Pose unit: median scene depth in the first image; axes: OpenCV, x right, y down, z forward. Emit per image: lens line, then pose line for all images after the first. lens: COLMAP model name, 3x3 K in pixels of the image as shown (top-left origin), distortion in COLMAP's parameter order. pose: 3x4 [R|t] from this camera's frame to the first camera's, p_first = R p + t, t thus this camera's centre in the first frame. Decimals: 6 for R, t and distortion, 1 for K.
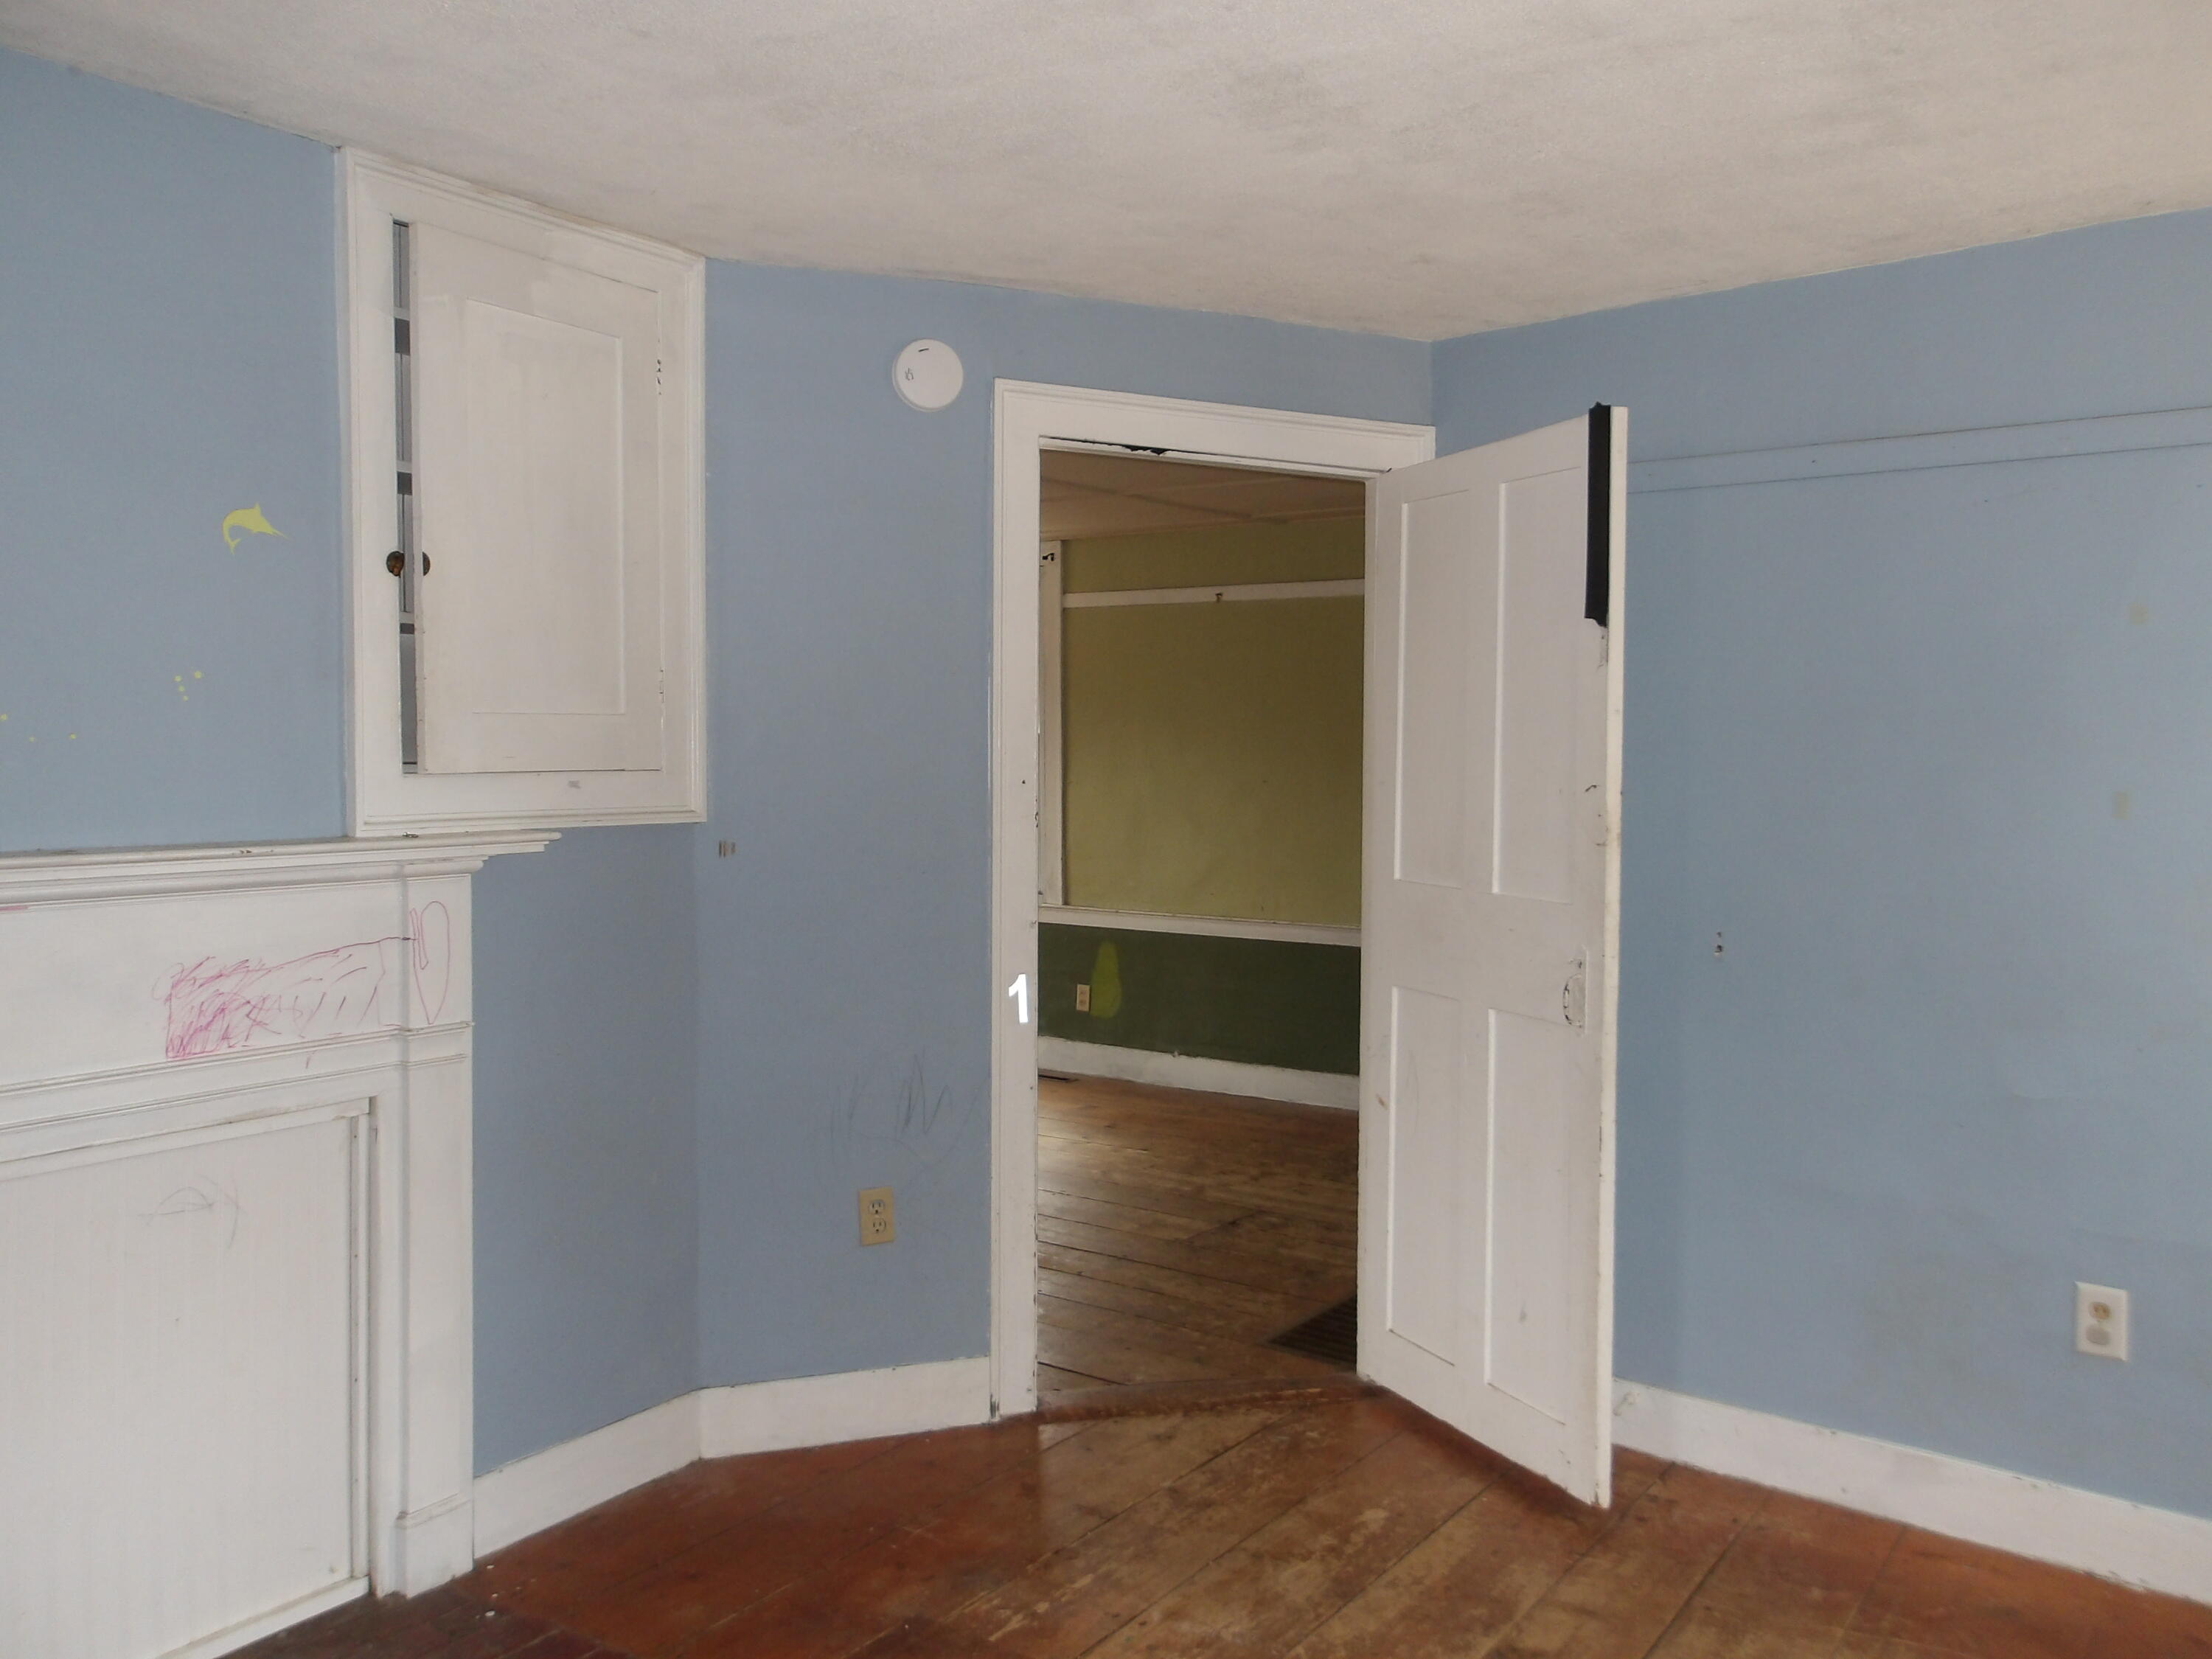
lens RADIAL K [[1809.2, 0, 1098.9], [0, 1809.2, 801.3], [0, 0, 1]] dist [-0.004394, 0.033572]
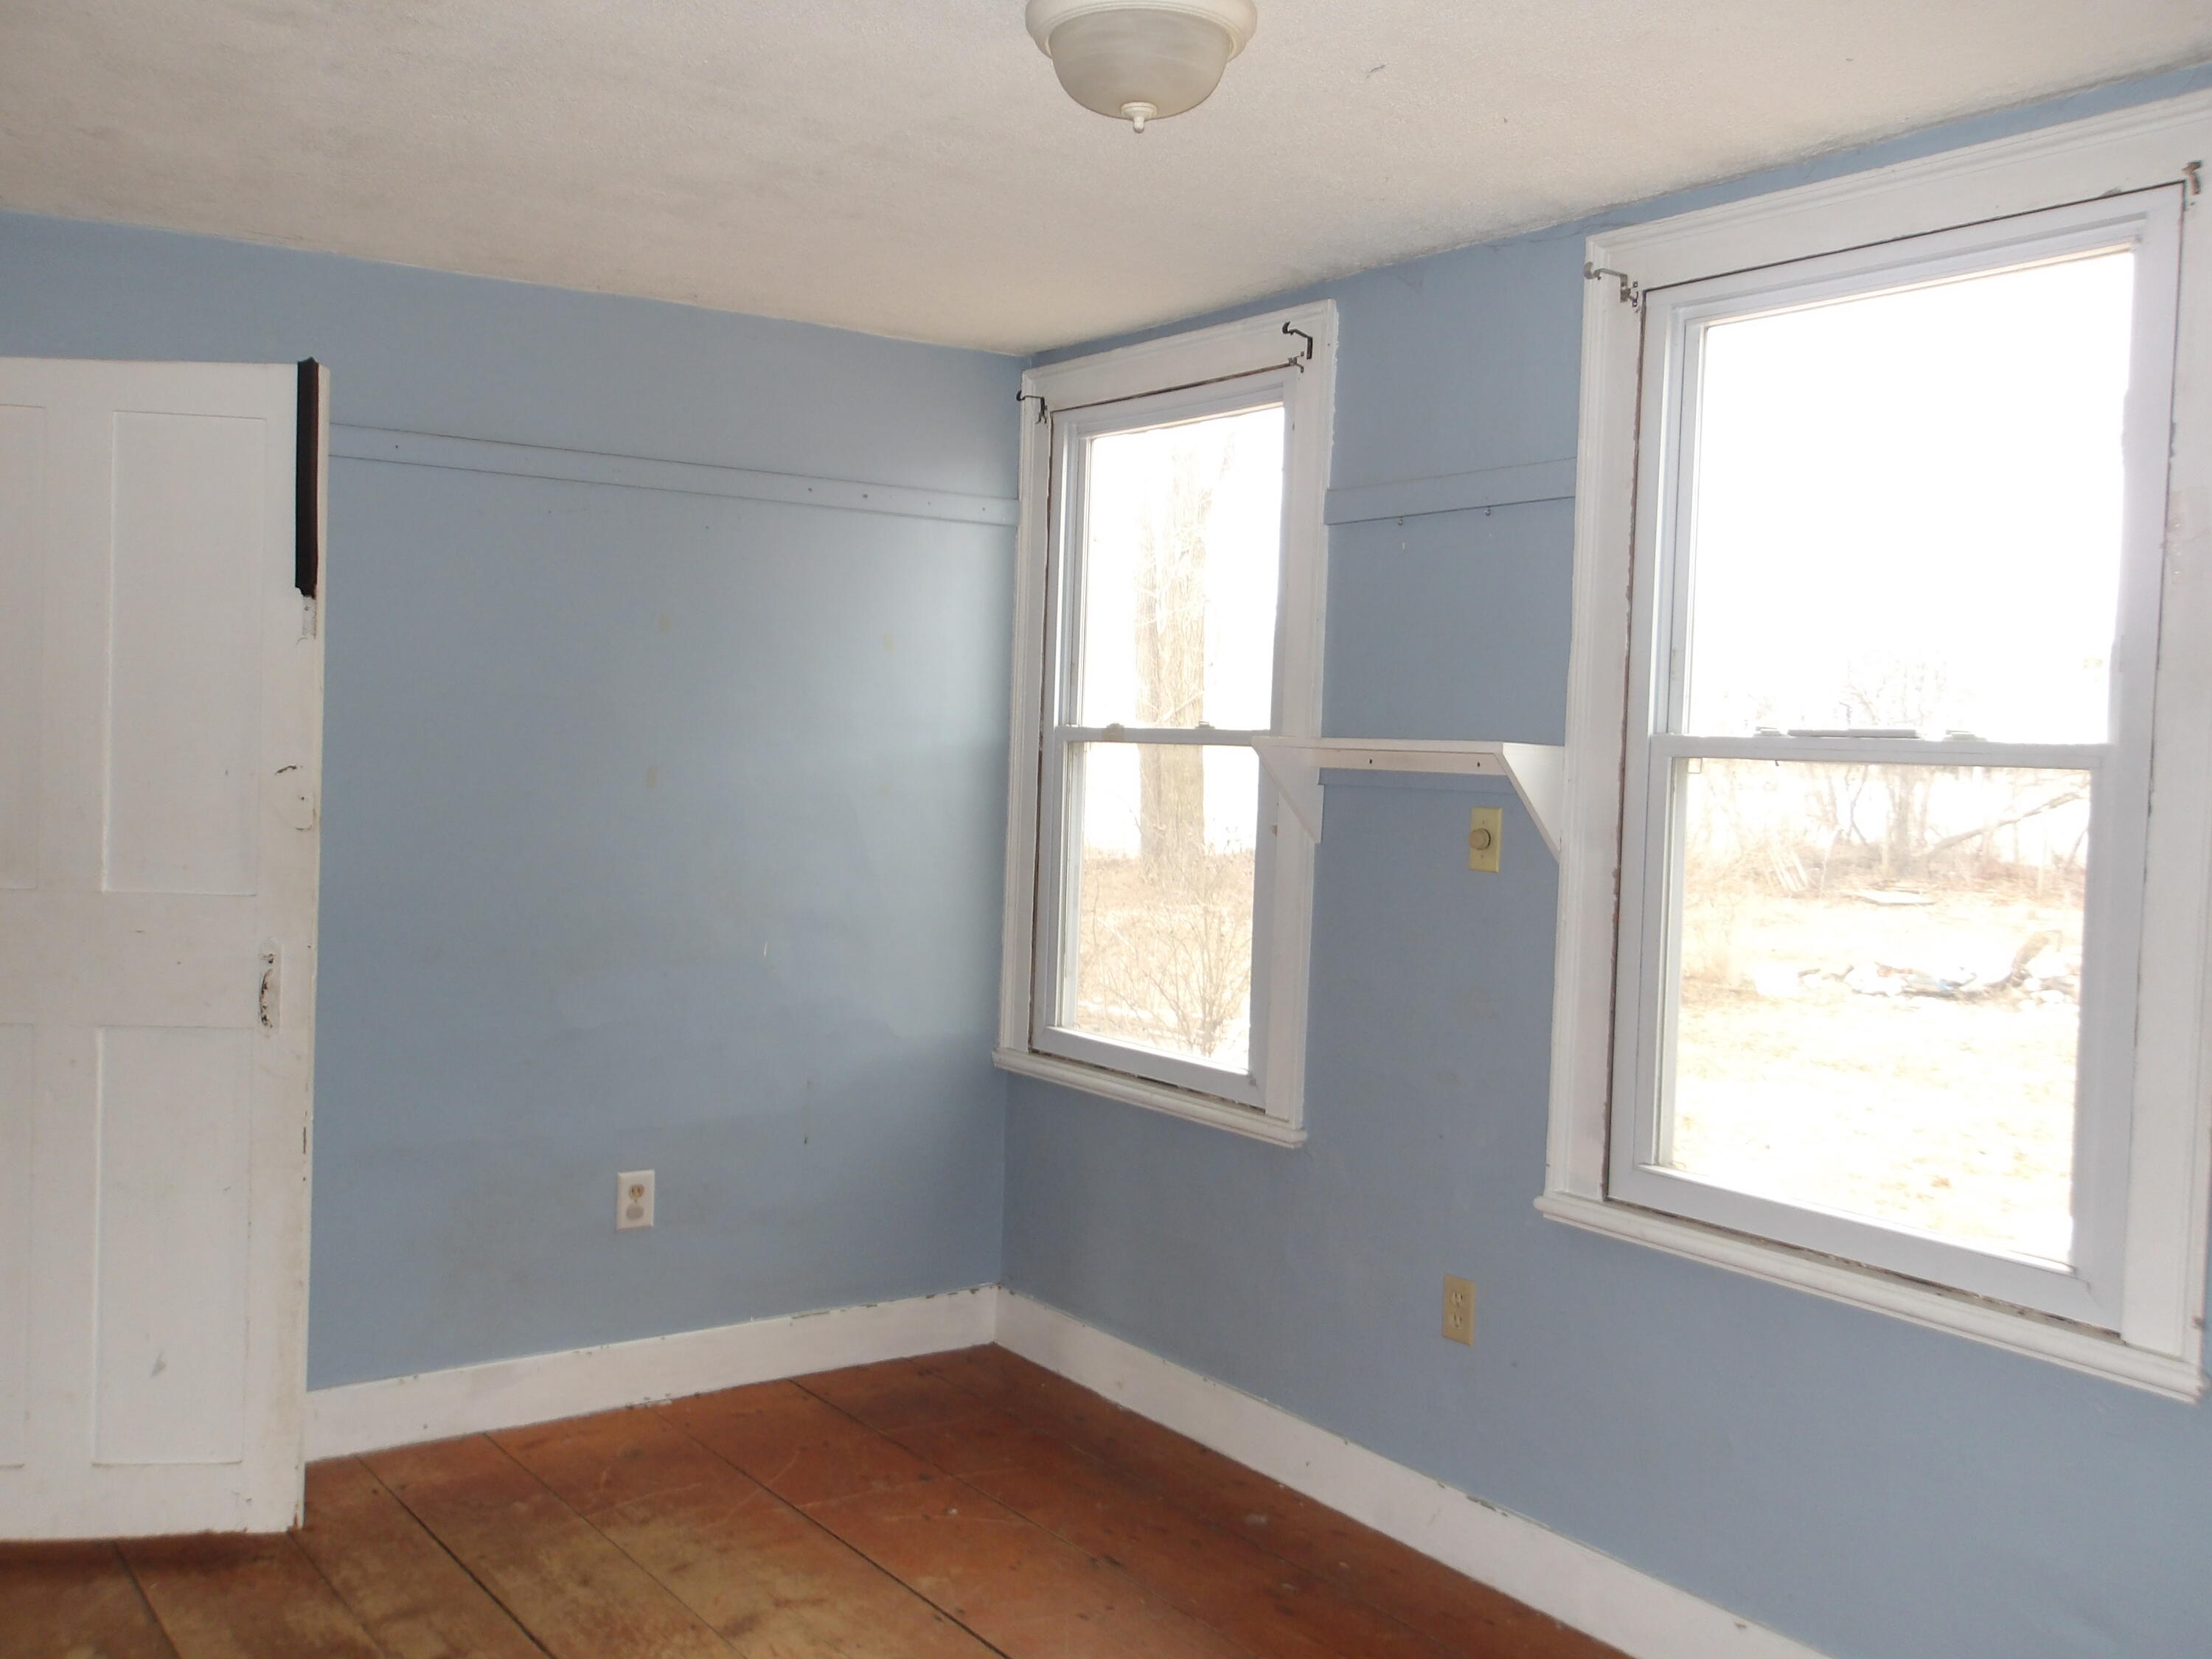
lens RADIAL K [[1809.2, 0, 1098.9], [0, 1809.2, 801.3], [0, 0, 1]] dist [-0.004394, 0.033572]
pose [[0.316971, -0.030387, 0.947948, -0.485969], [0.002415, 0.999509, 0.031232, -0.018972], [-0.948432, -0.007610, 0.316889, 0.312059]]
